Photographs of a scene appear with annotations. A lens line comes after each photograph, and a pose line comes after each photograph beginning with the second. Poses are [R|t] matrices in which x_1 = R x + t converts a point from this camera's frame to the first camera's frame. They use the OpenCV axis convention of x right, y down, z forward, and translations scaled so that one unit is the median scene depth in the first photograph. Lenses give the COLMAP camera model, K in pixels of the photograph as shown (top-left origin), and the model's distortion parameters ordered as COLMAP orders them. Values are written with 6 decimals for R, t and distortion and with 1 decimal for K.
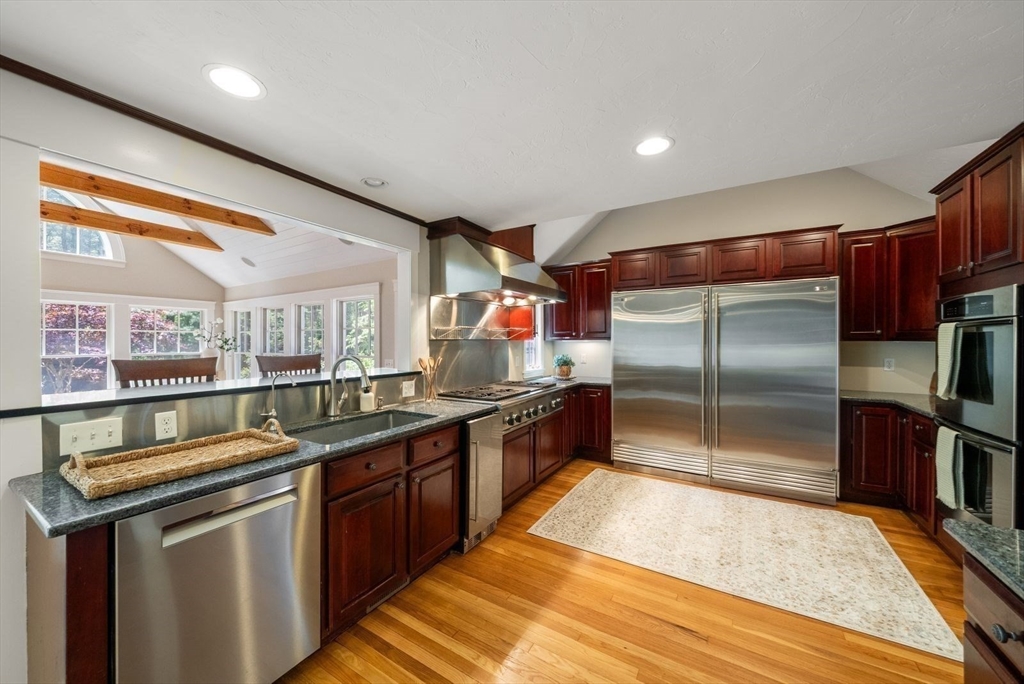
lens RADIAL K [[356.3, 0, 522.6], [0, 356.3, 346.0], [0, 0, 1]] dist [-0.006610, -0.000210]
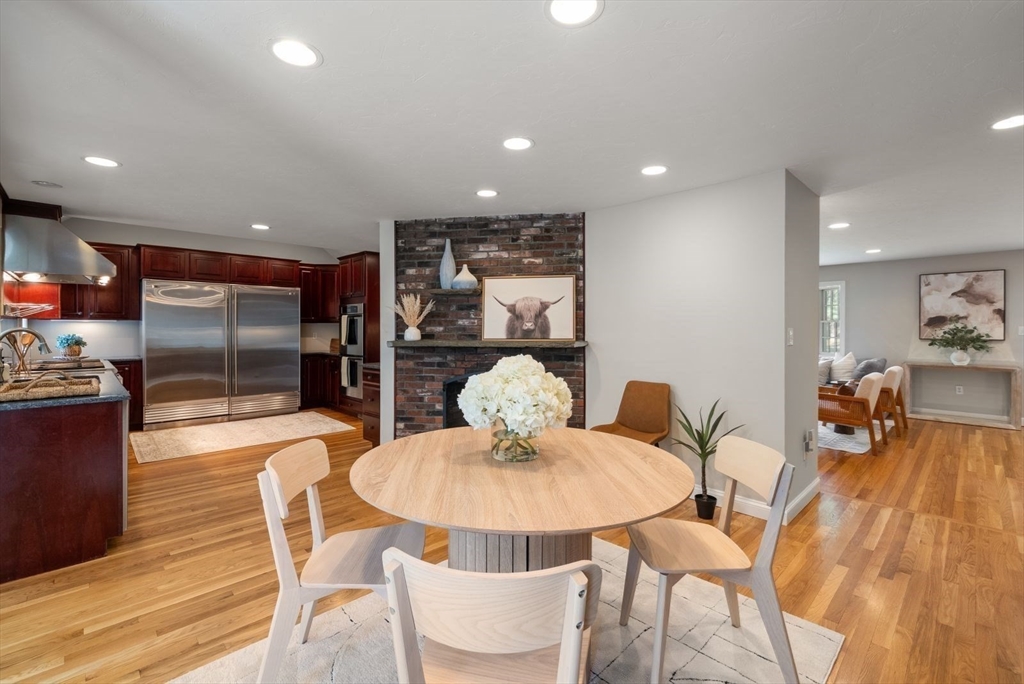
lens RADIAL K [[464.3, 0, 497.1], [0, 464.3, 324.5], [0, 0, 1]] dist [-0.001860, 0.000581]
pose [[0.281281, 0.008292, 0.959590, -0.905340], [0.008188, 0.999906, -0.011041, 0.025023], [-0.959590, 0.010962, 0.281187, -0.531459]]
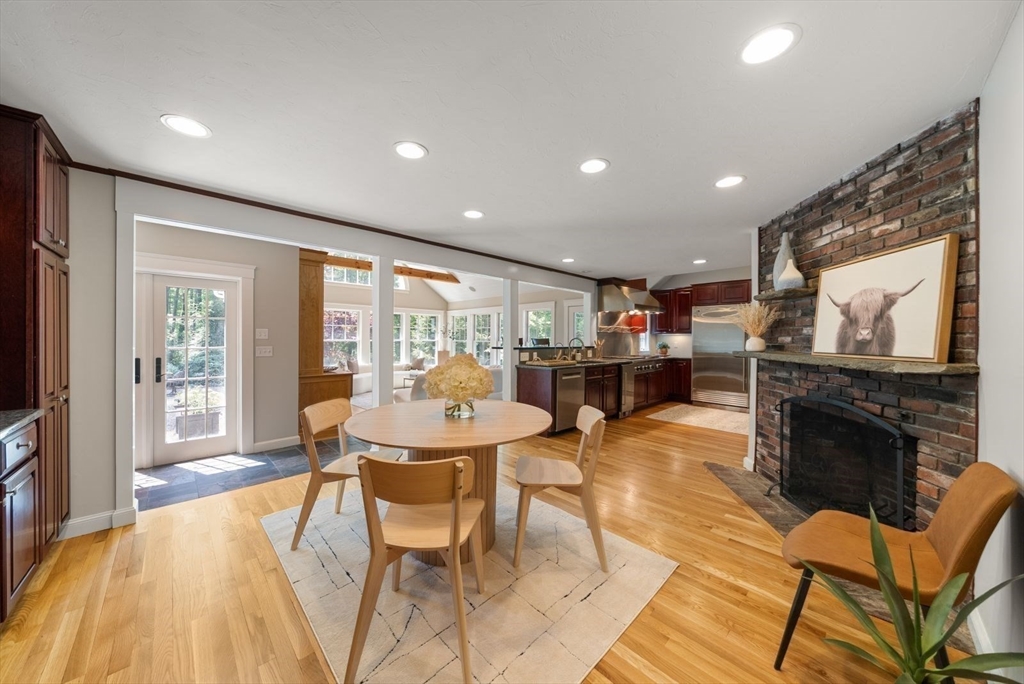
lens RADIAL K [[356.3, 0, 507.7], [0, 356.3, 337.3], [0, 0, 1]] dist [-0.006610, -0.000210]
pose [[0.957863, 0.008921, -0.287089, -0.126671], [-0.012506, 0.999865, -0.010657, 0.033847], [0.286955, 0.013798, 0.957845, -0.997576]]
